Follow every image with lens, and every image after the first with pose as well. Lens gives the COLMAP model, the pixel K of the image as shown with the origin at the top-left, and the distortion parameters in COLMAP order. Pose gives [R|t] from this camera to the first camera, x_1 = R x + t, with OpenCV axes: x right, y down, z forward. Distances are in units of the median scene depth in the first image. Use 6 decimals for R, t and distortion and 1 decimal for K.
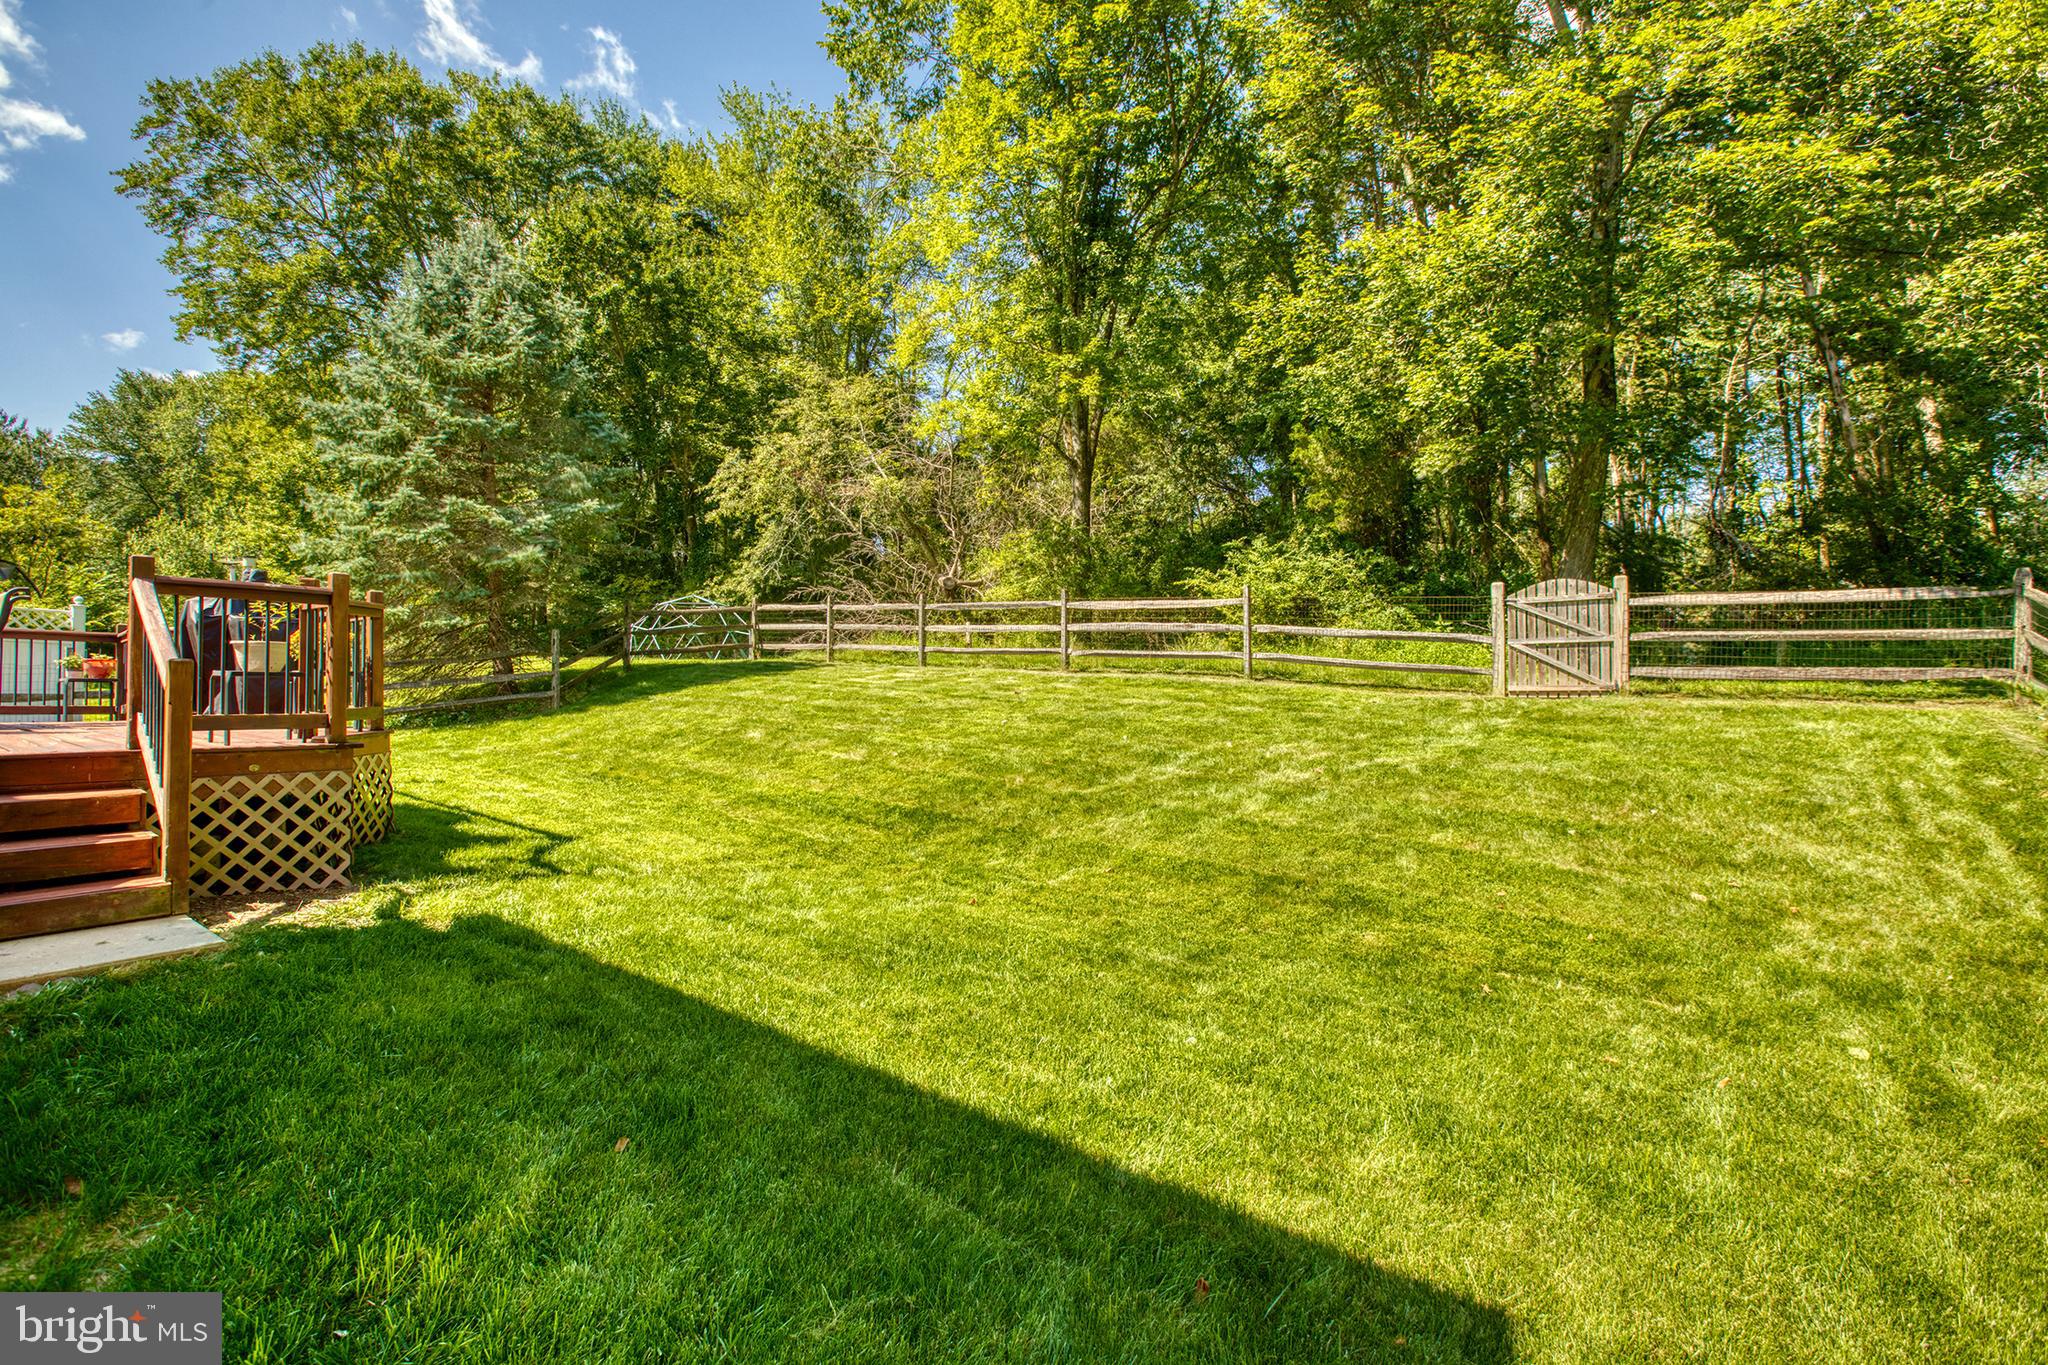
lens RADIAL K [[941.7, 0, 1024.0], [0, 941.7, 682.5], [0, 0, 1]] dist [-0.029551, -0.000203]
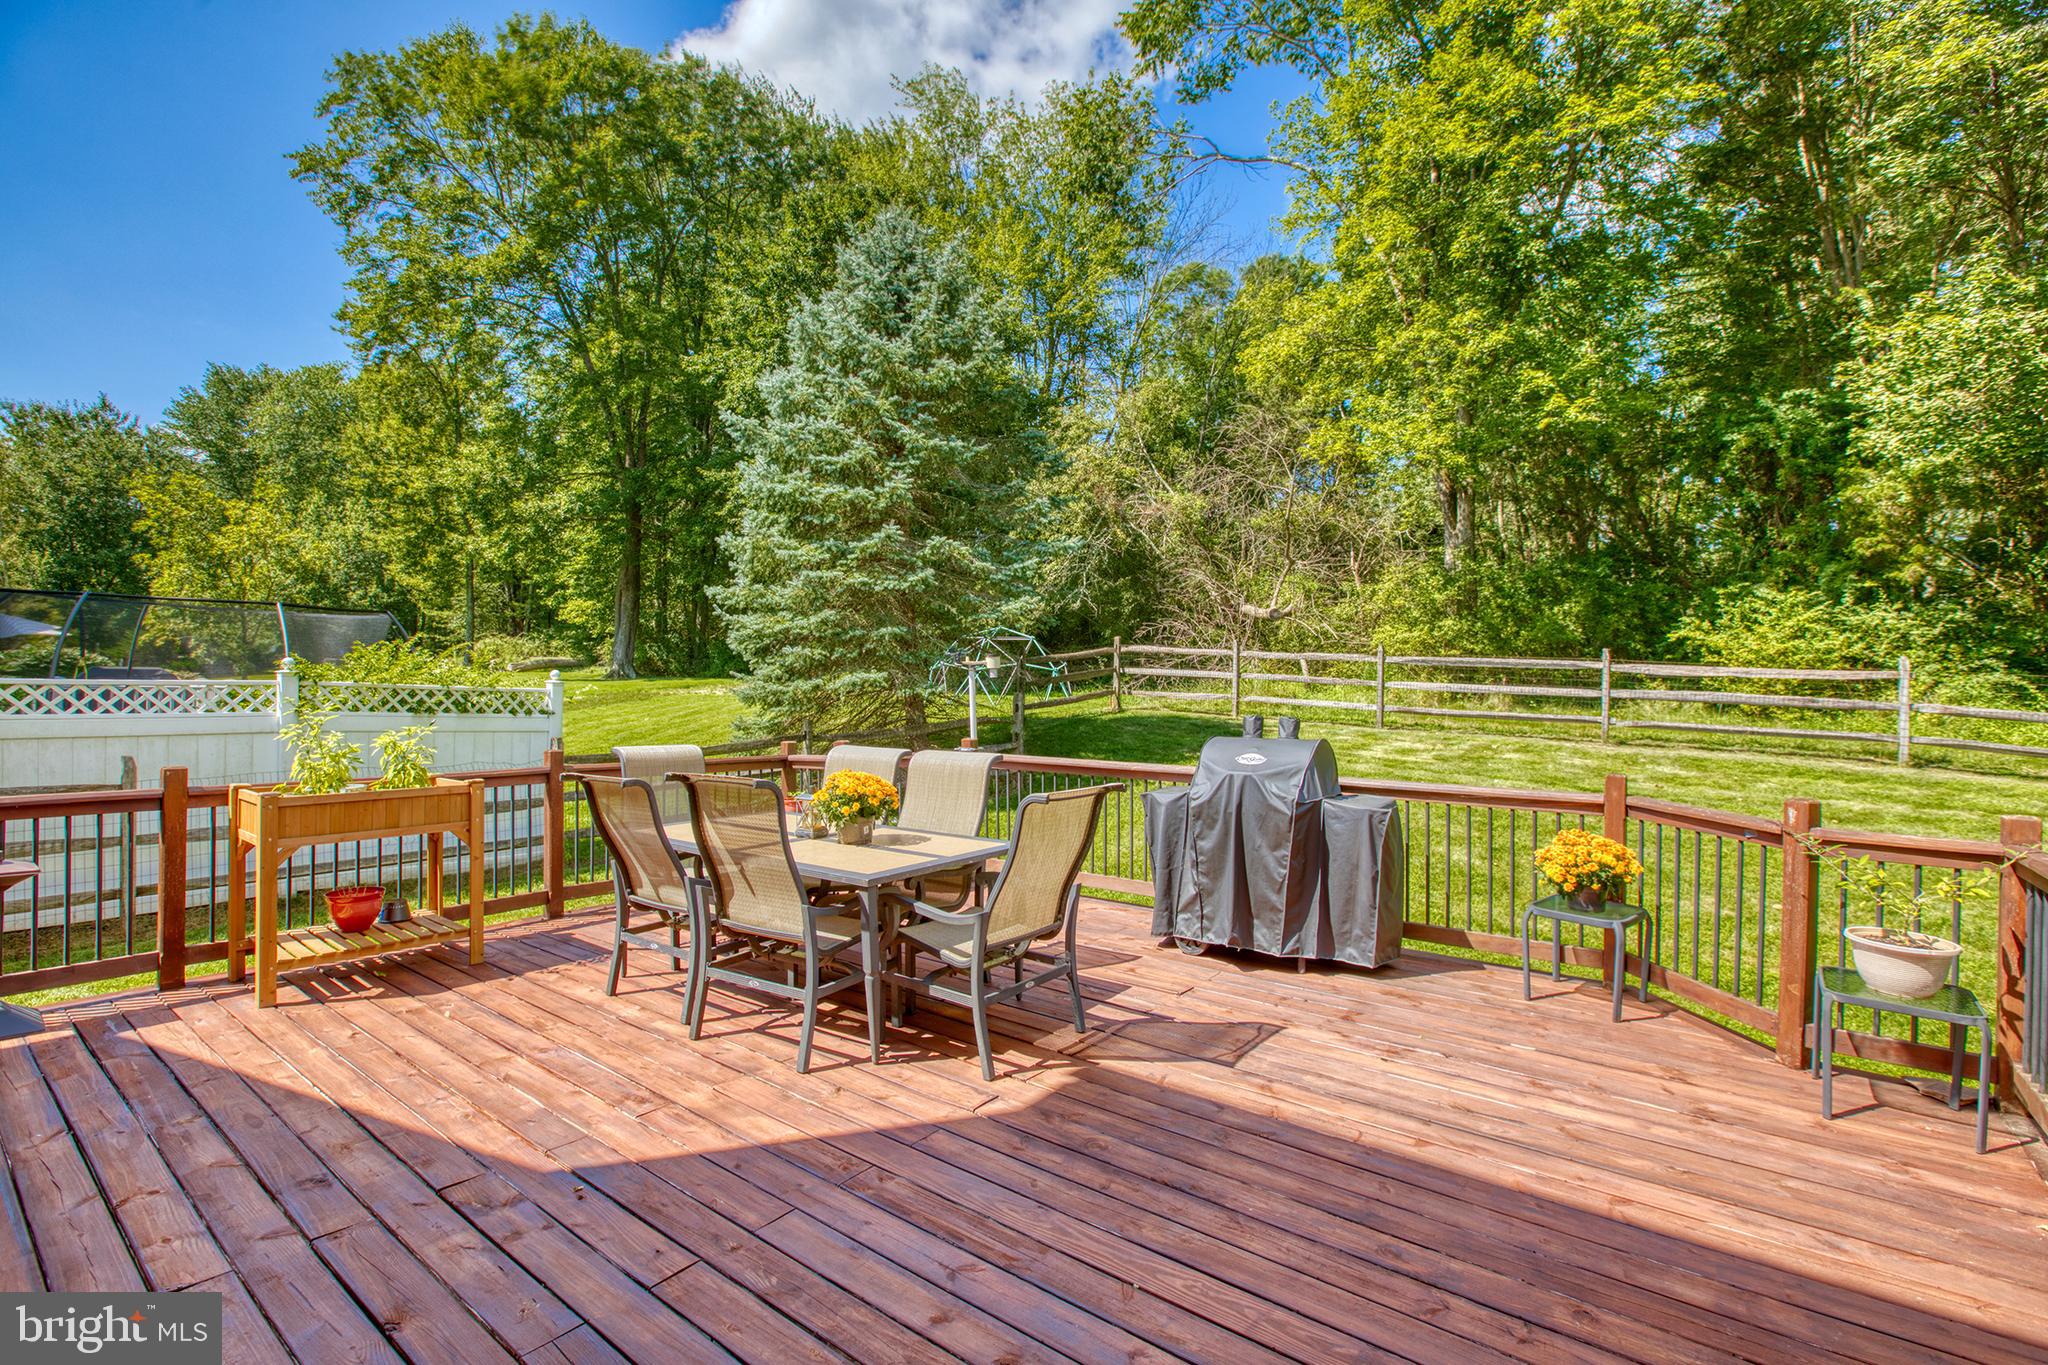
lens RADIAL K [[941.7, 0, 1024.0], [0, 941.7, 682.5], [0, 0, 1]] dist [-0.029551, -0.000203]
pose [[0.999813, 0.007367, -0.017852, -0.235544], [-0.007260, 0.999955, 0.006056, -0.035188], [0.017896, -0.005926, 0.999822, 0.076226]]
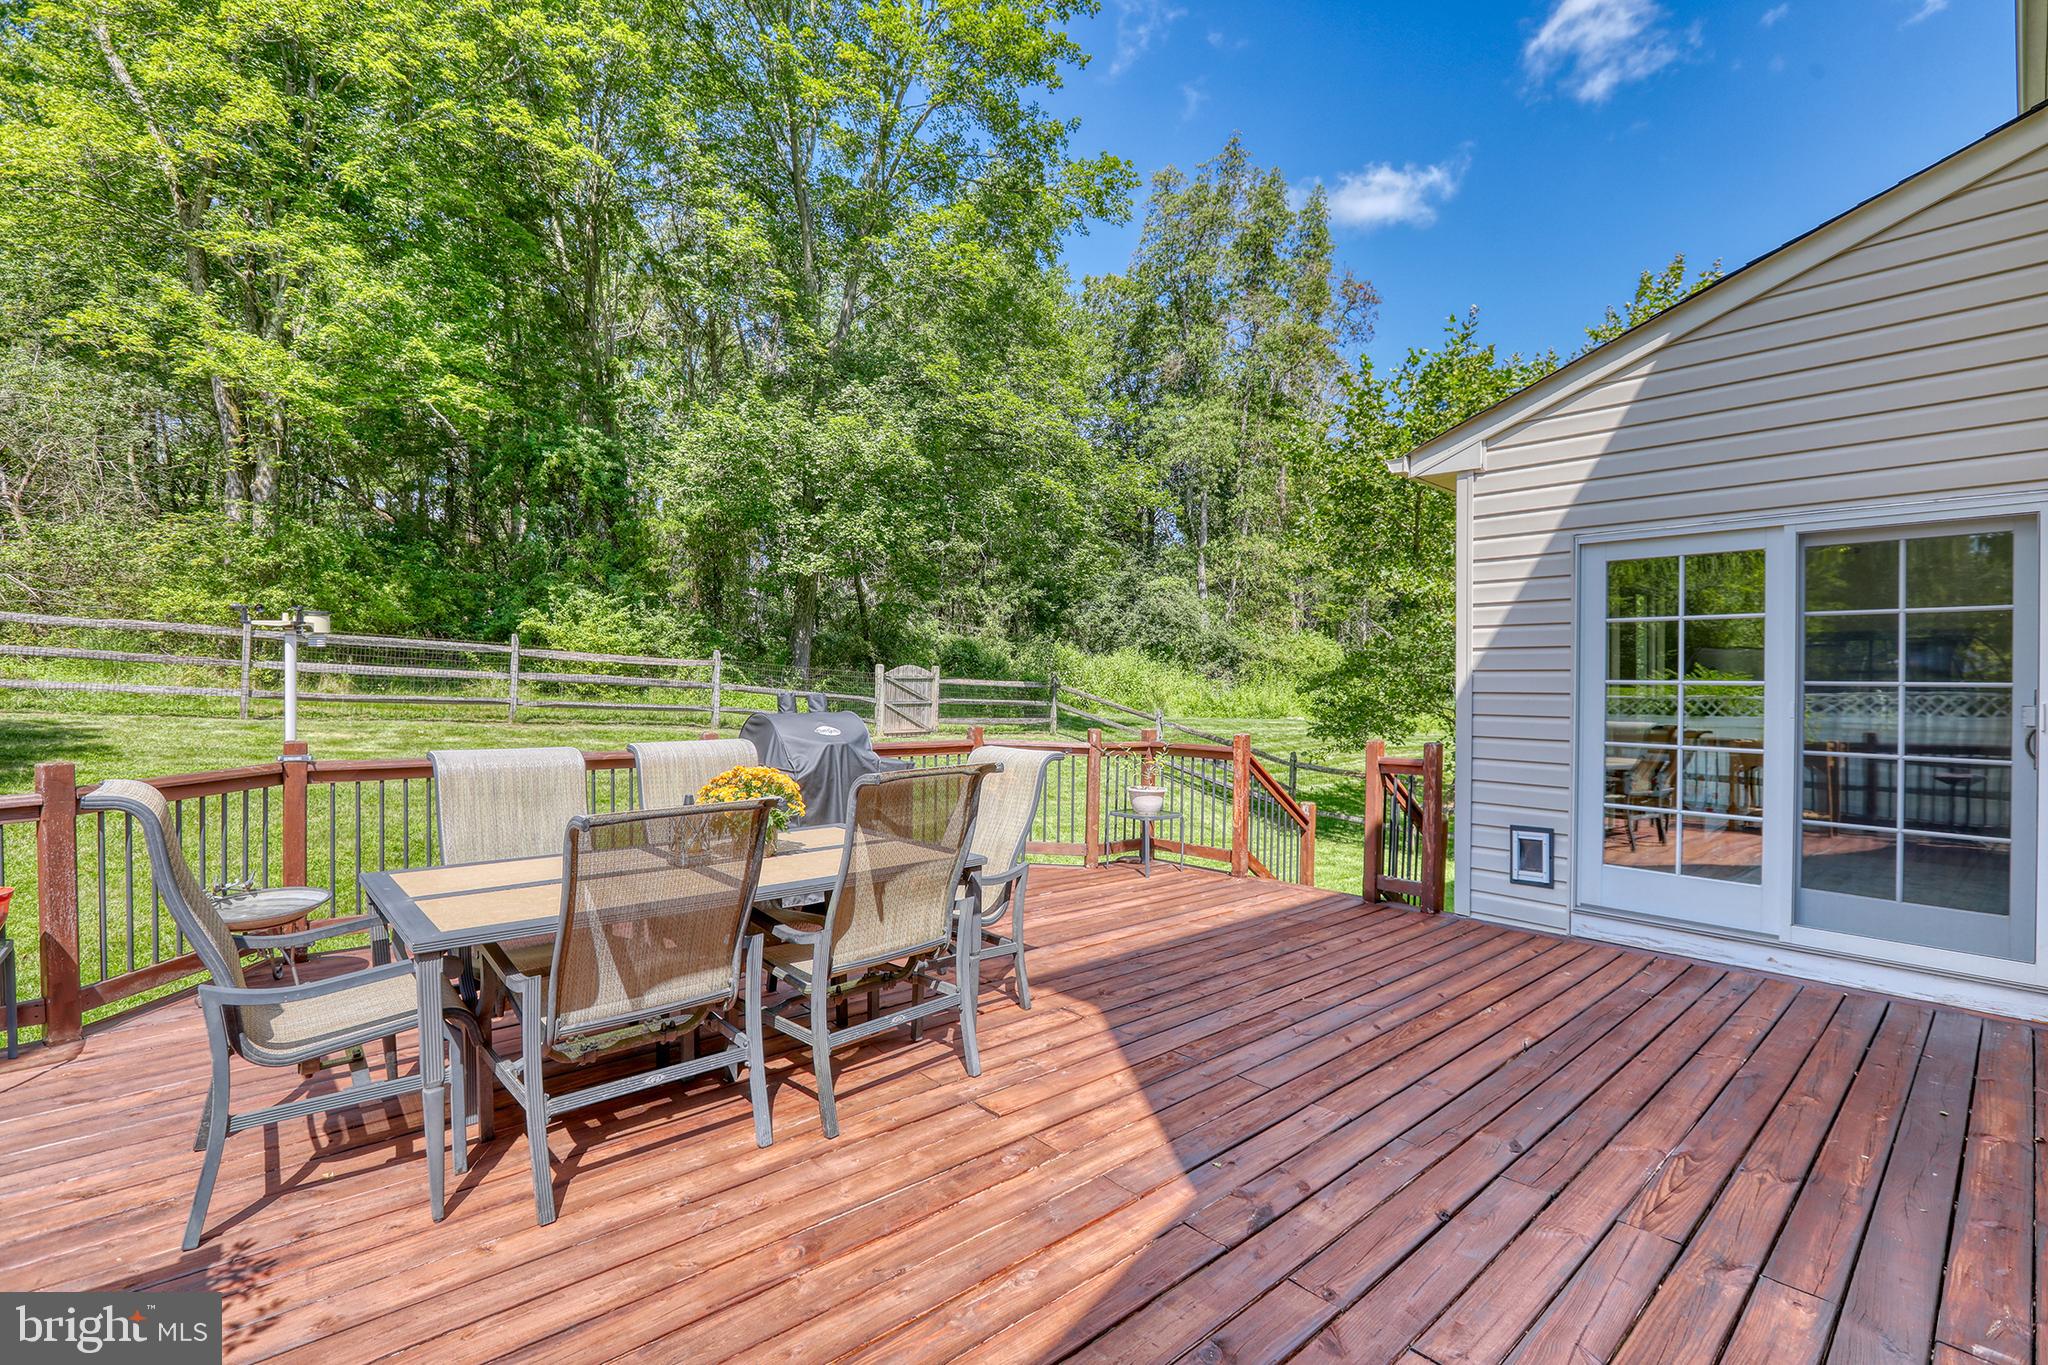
lens RADIAL K [[941.7, 0, 1024.0], [0, 941.7, 682.5], [0, 0, 1]] dist [-0.029551, -0.000203]
pose [[0.195242, 0.002537, 0.980752, -0.384521], [-0.024345, 0.999701, 0.002261, -0.032606], [-0.980453, -0.024318, 0.195245, 0.173219]]
